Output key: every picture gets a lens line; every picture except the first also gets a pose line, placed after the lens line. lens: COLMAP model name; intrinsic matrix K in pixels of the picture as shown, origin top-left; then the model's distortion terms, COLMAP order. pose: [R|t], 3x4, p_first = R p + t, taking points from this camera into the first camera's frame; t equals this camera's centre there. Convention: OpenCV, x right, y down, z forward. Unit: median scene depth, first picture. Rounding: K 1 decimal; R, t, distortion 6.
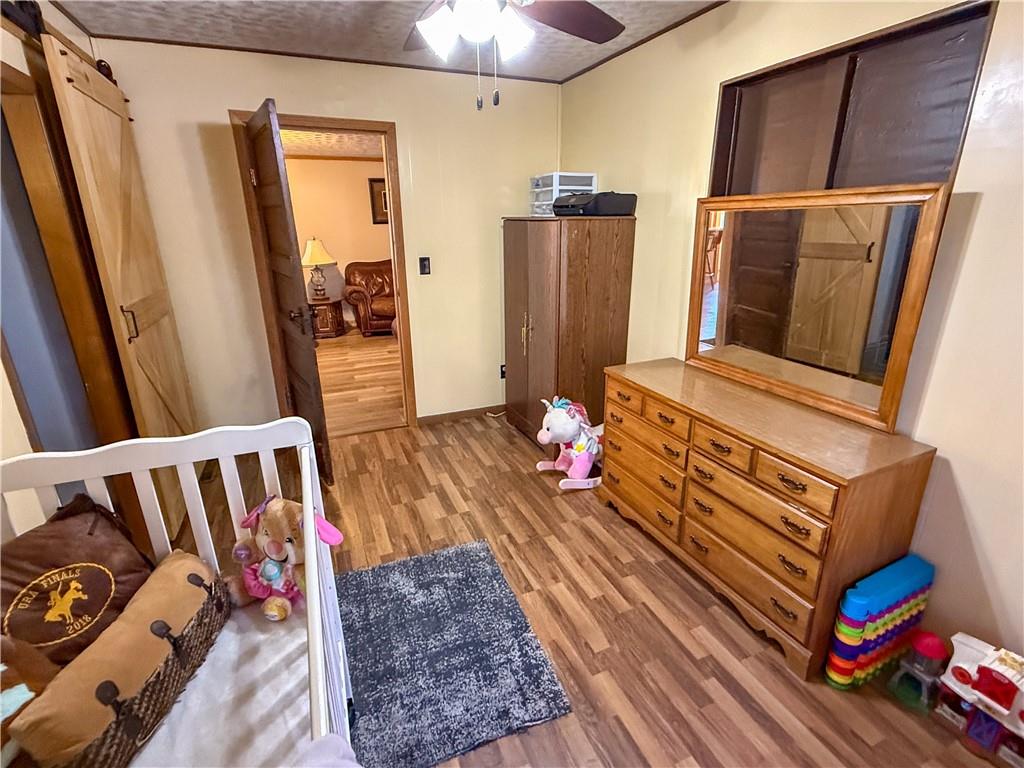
lens RADIAL K [[495.0, 0, 511.9], [0, 495.0, 382.3], [0, 0, 1]] dist [0.029845, 0.000072]
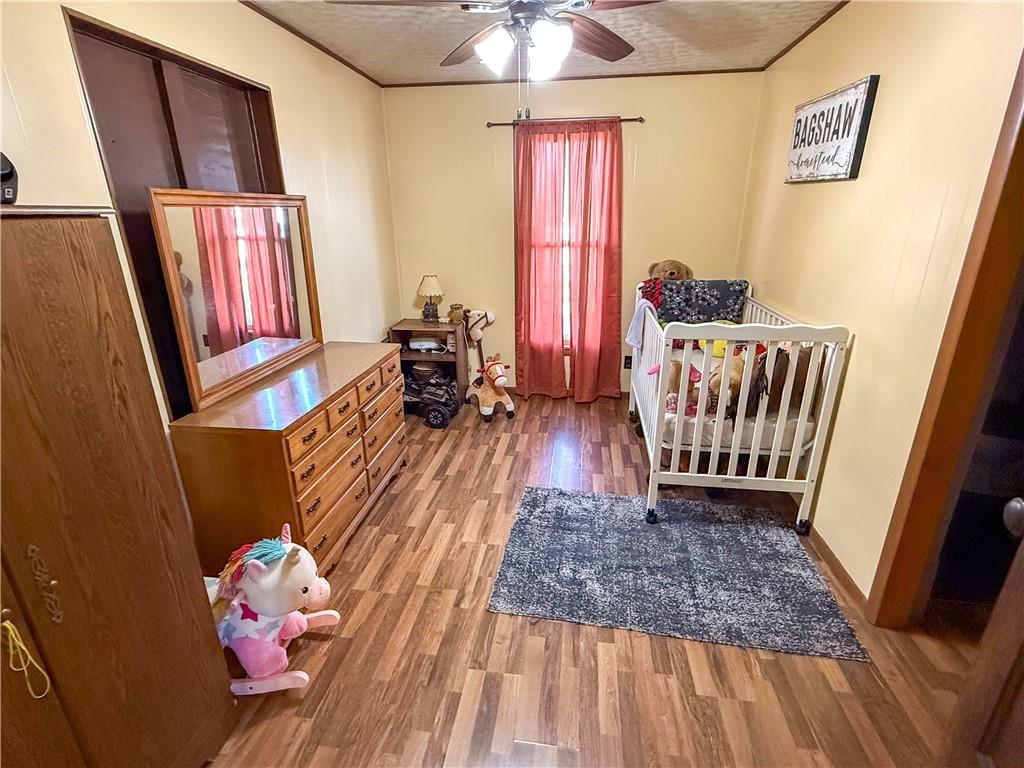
lens RADIAL K [[495.0, 0, 511.9], [0, 495.0, 382.3], [0, 0, 1]] dist [0.029845, 0.000072]
pose [[-0.854394, -0.148703, 0.497894, -0.497486], [0.182638, 0.811103, 0.555657, -0.483987], [-0.486472, 0.565684, -0.665843, 1.492599]]
